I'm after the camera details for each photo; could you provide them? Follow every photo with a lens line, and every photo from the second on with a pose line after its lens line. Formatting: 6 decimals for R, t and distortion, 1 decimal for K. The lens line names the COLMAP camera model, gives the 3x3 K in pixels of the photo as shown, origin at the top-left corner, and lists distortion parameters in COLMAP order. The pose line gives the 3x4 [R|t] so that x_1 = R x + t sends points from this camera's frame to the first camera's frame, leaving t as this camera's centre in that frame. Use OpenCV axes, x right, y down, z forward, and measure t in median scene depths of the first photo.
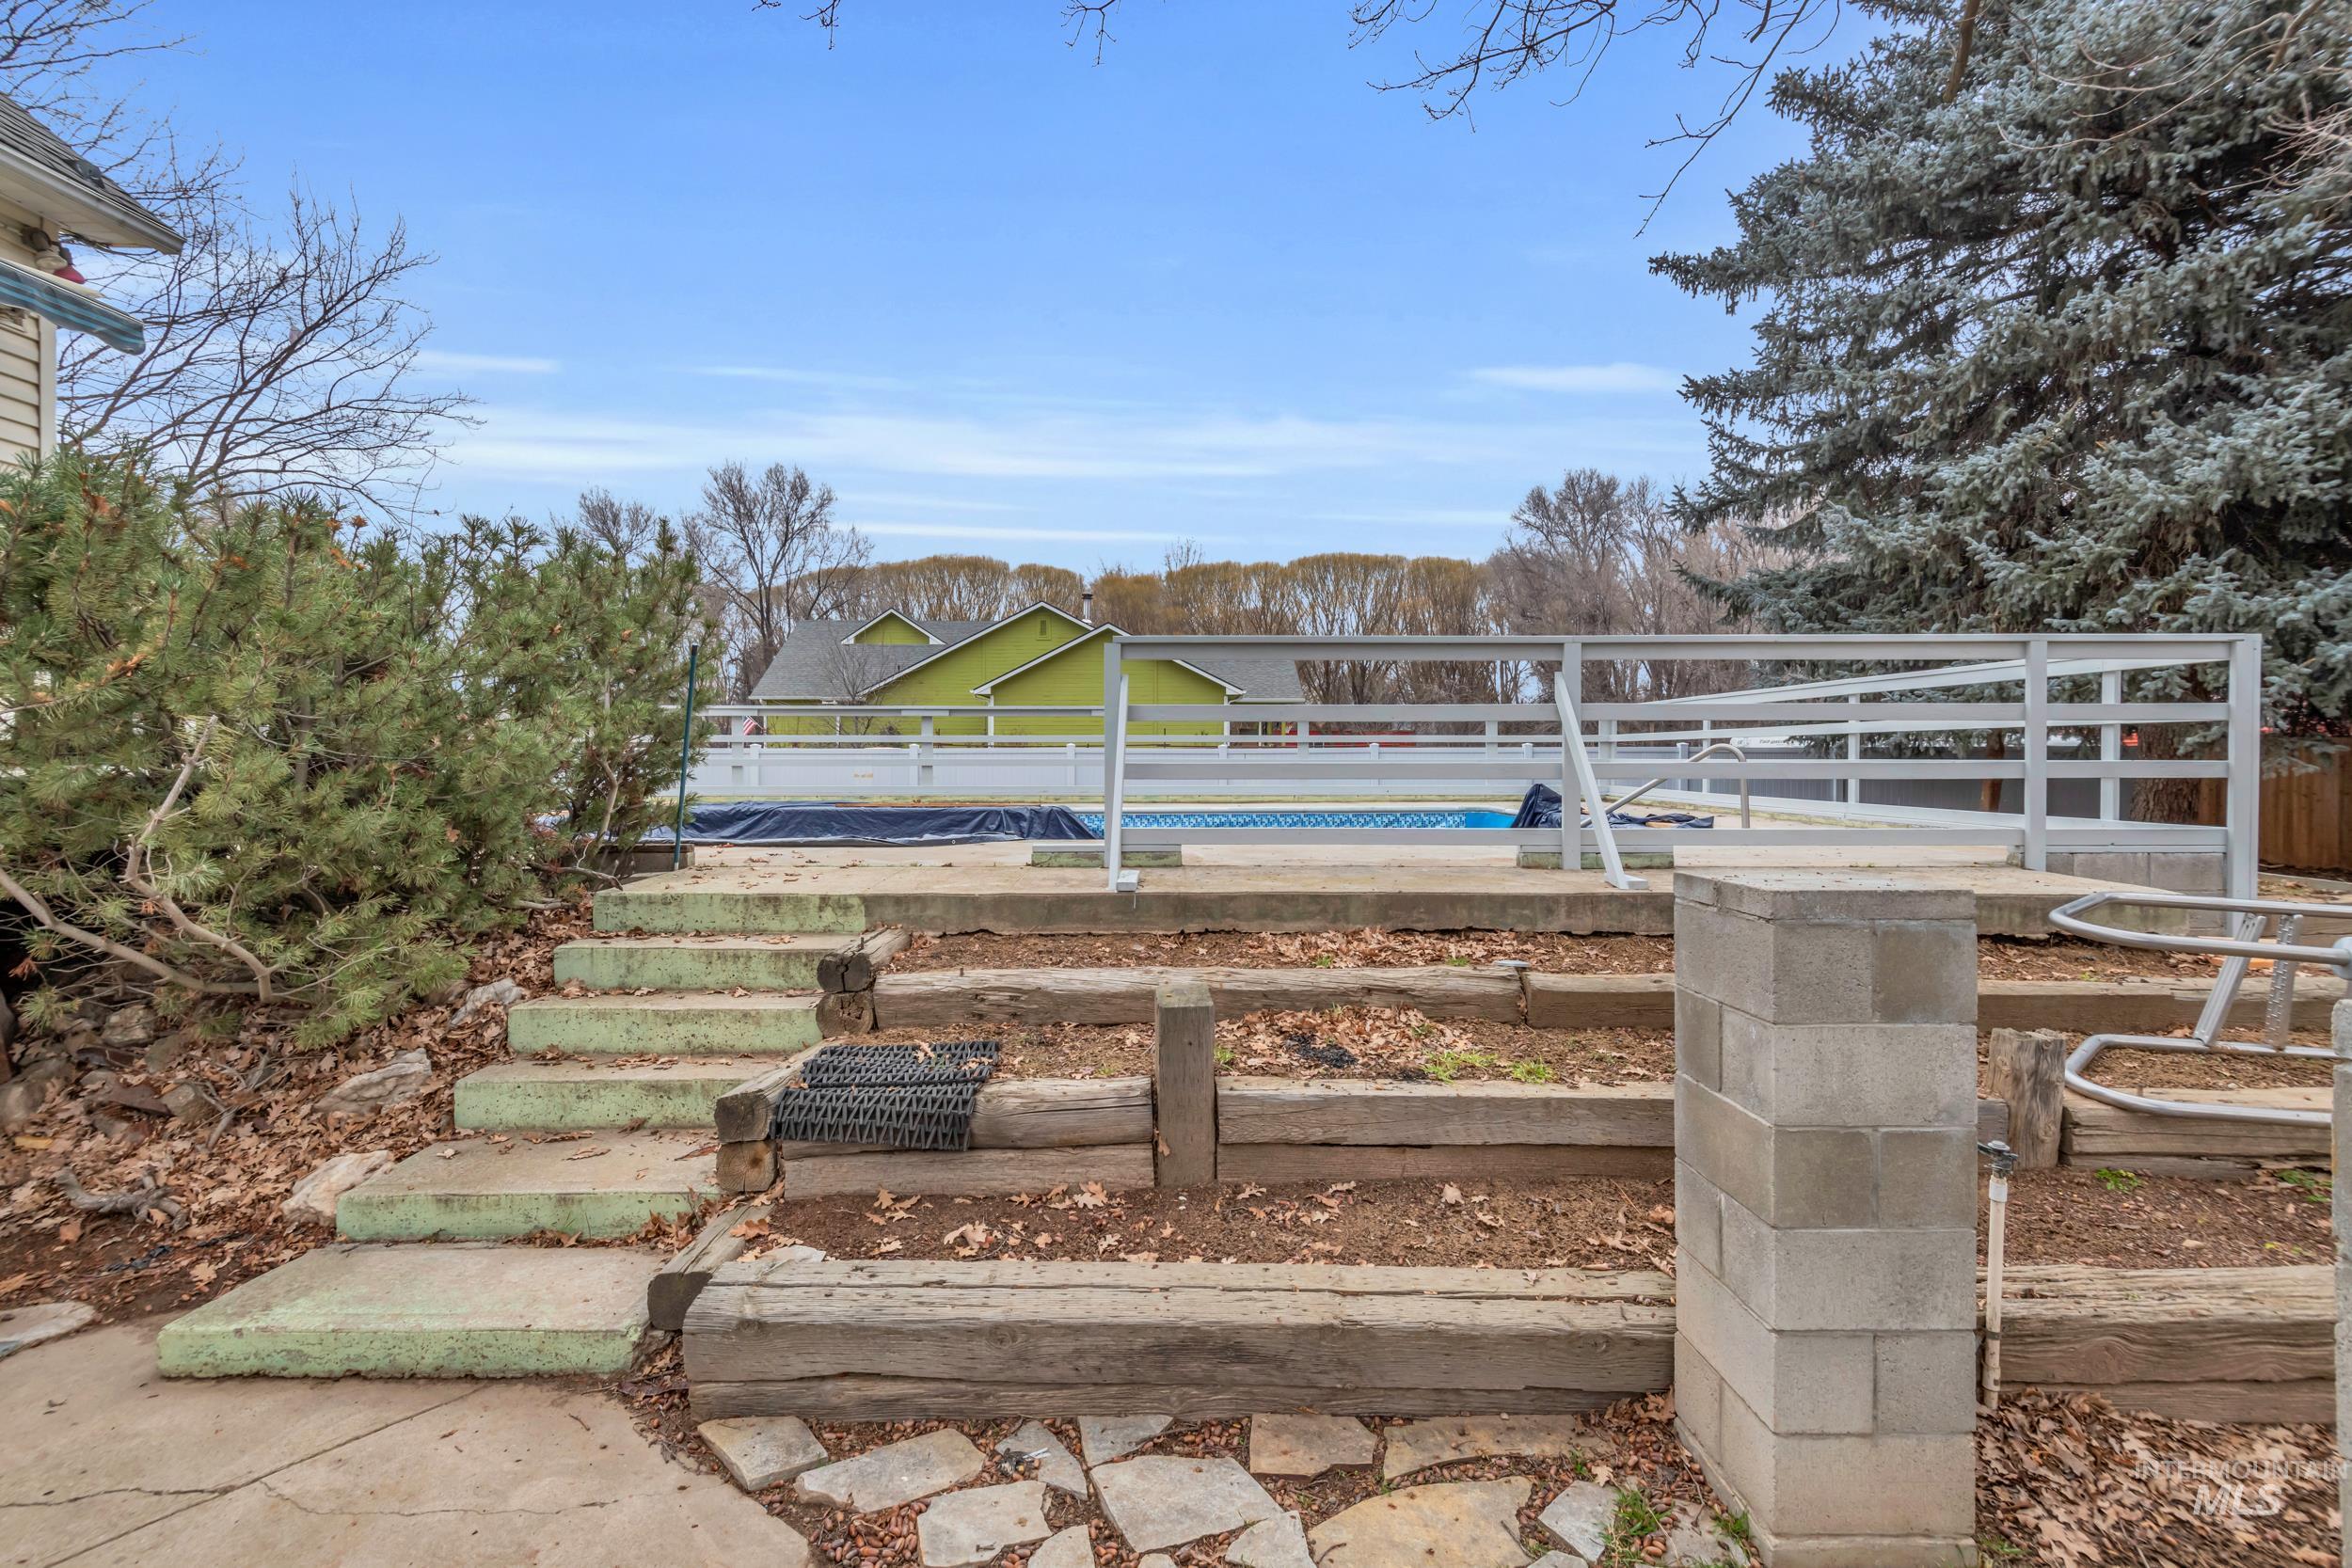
lens RADIAL K [[1069.3, 0, 1173.3], [0, 1069.3, 766.4], [0, 0, 1]] dist [0.037656, -0.019212]
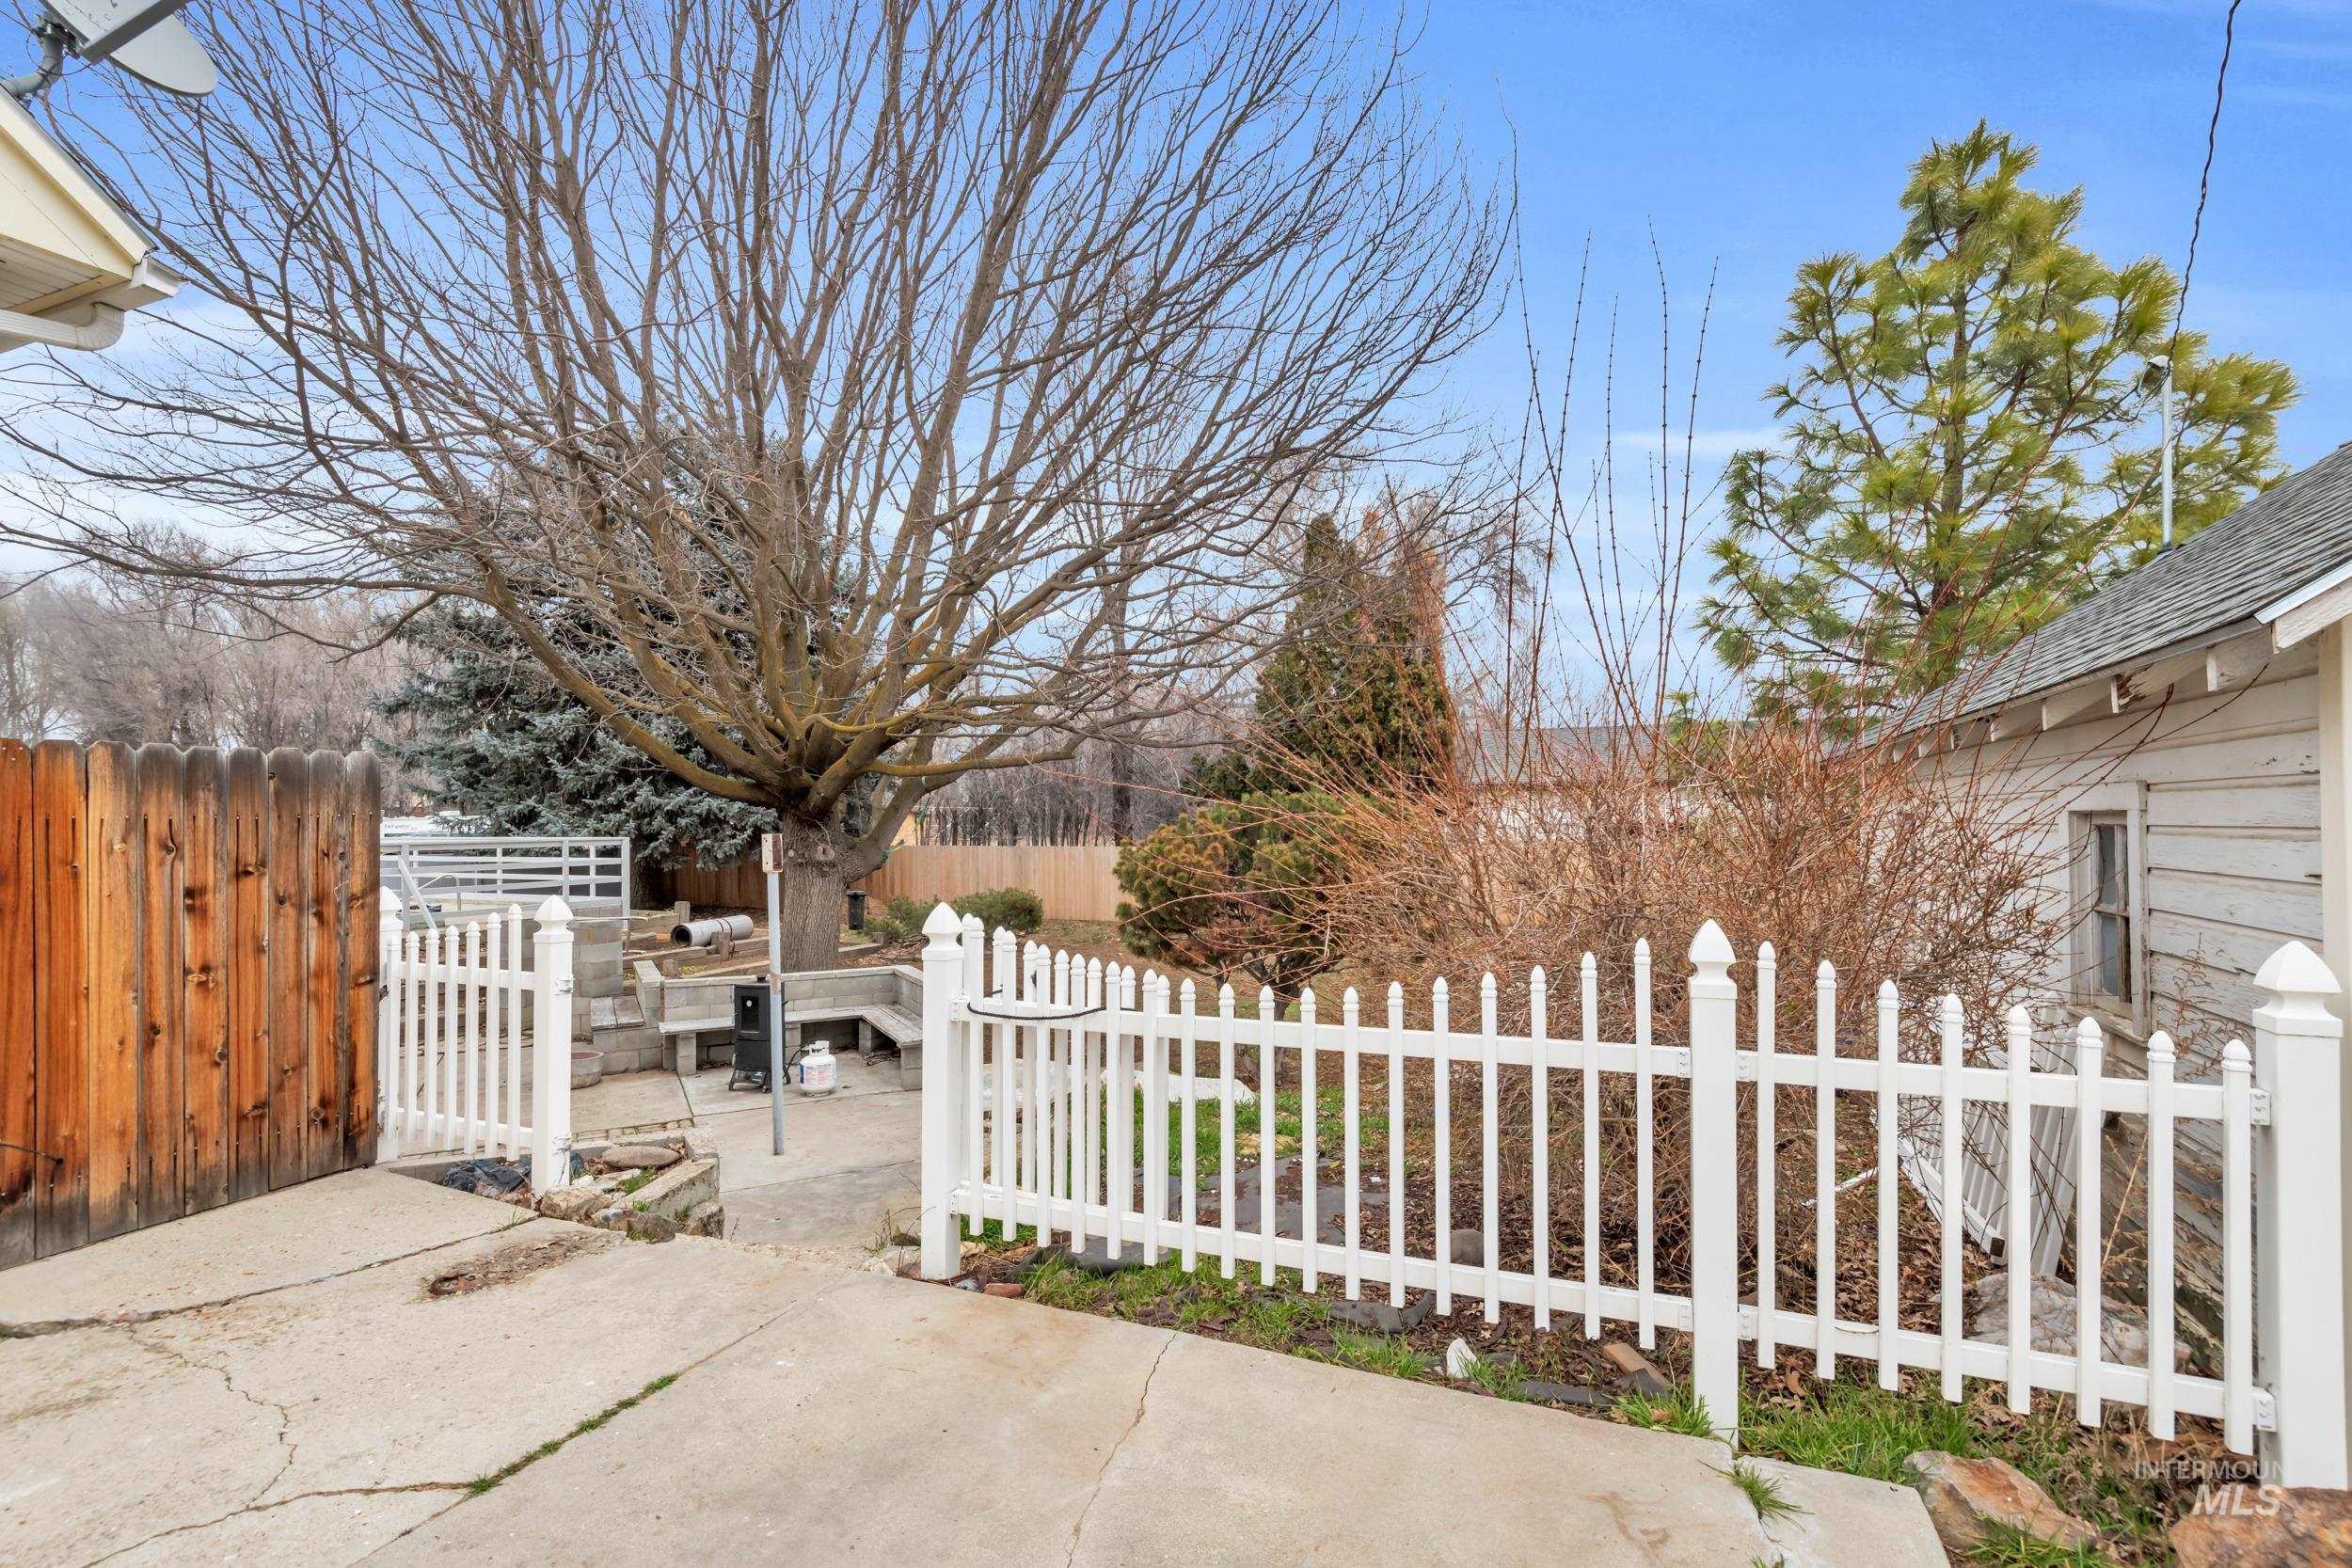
lens RADIAL K [[1092.3, 0, 1170.4], [0, 1092.3, 823.2], [0, 0, 1]] dist [0.034657, -0.016921]
pose [[0.422098, -0.007947, 0.906515, -0.718454], [0.017969, 0.999838, 0.000399, -0.074487], [-0.906372, 0.016121, 0.422172, -1.023907]]
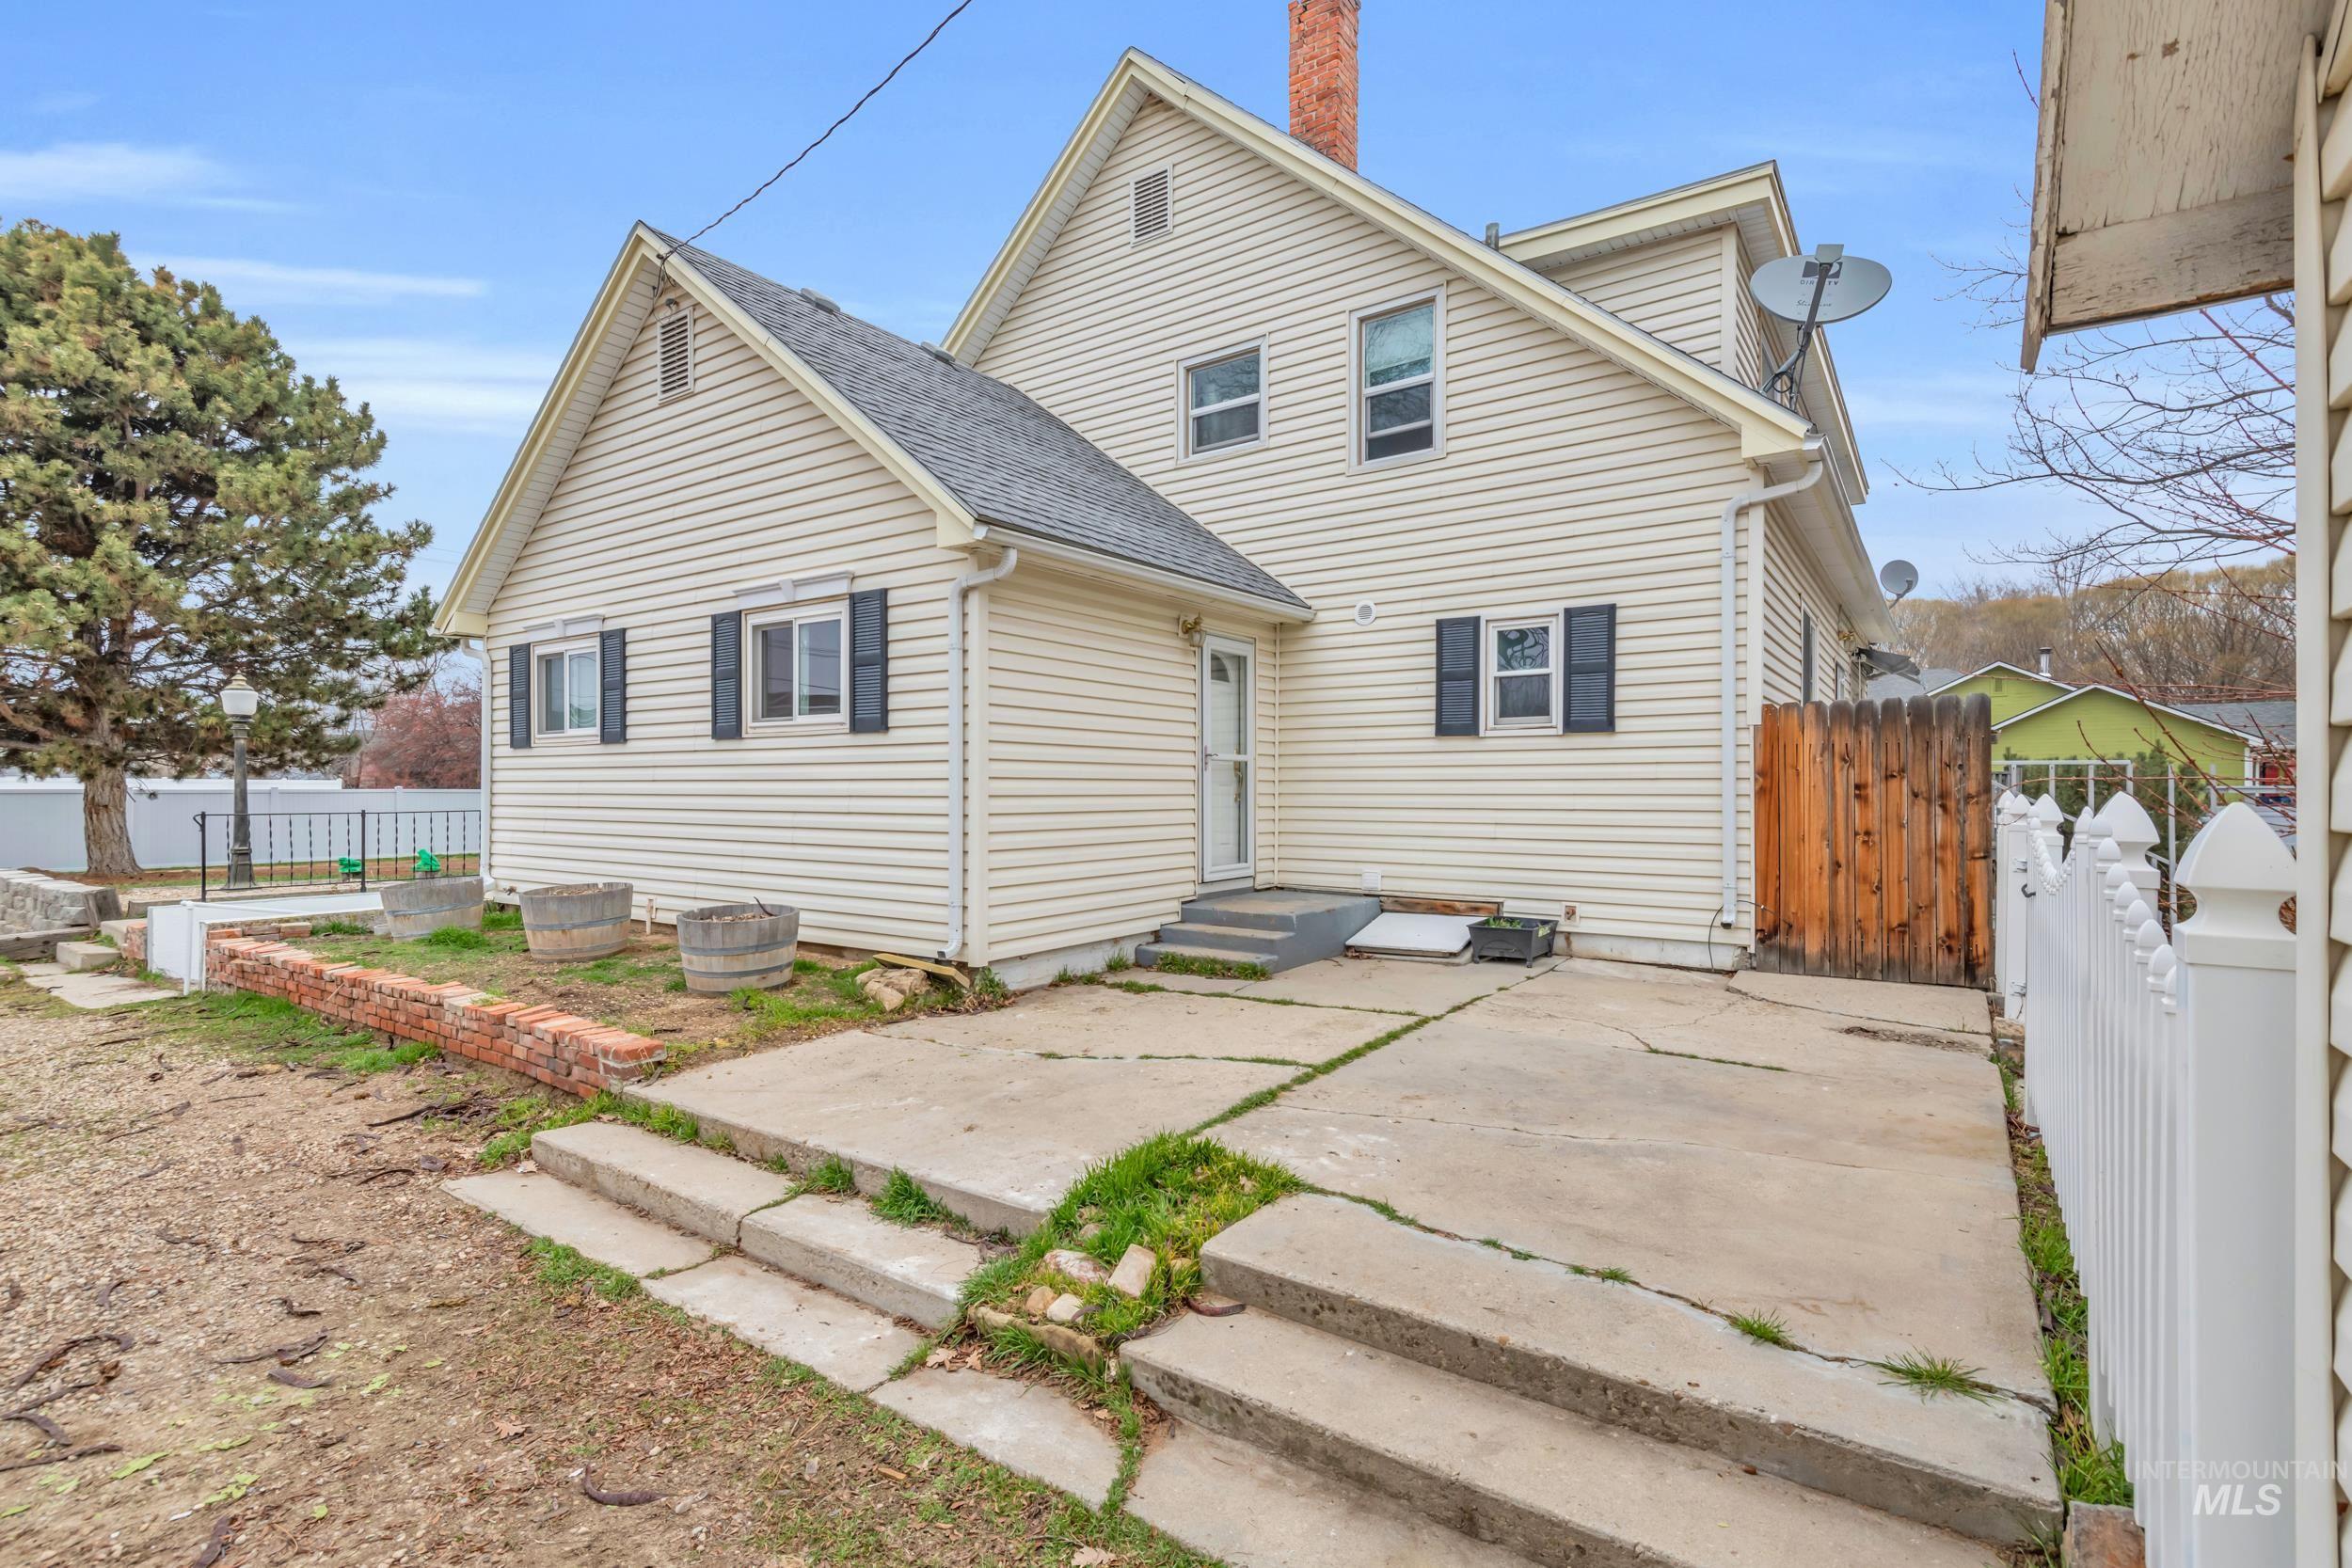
lens RADIAL K [[1080.2, 0, 1157.2], [0, 1080.2, 791.3], [0, 0, 1]] dist [0.017765, -0.000154]
pose [[0.795298, 0.002041, -0.606216, -0.427867], [-0.005776, 0.999974, -0.004211, -0.046167], [0.606192, 0.006850, 0.795289, -1.331470]]
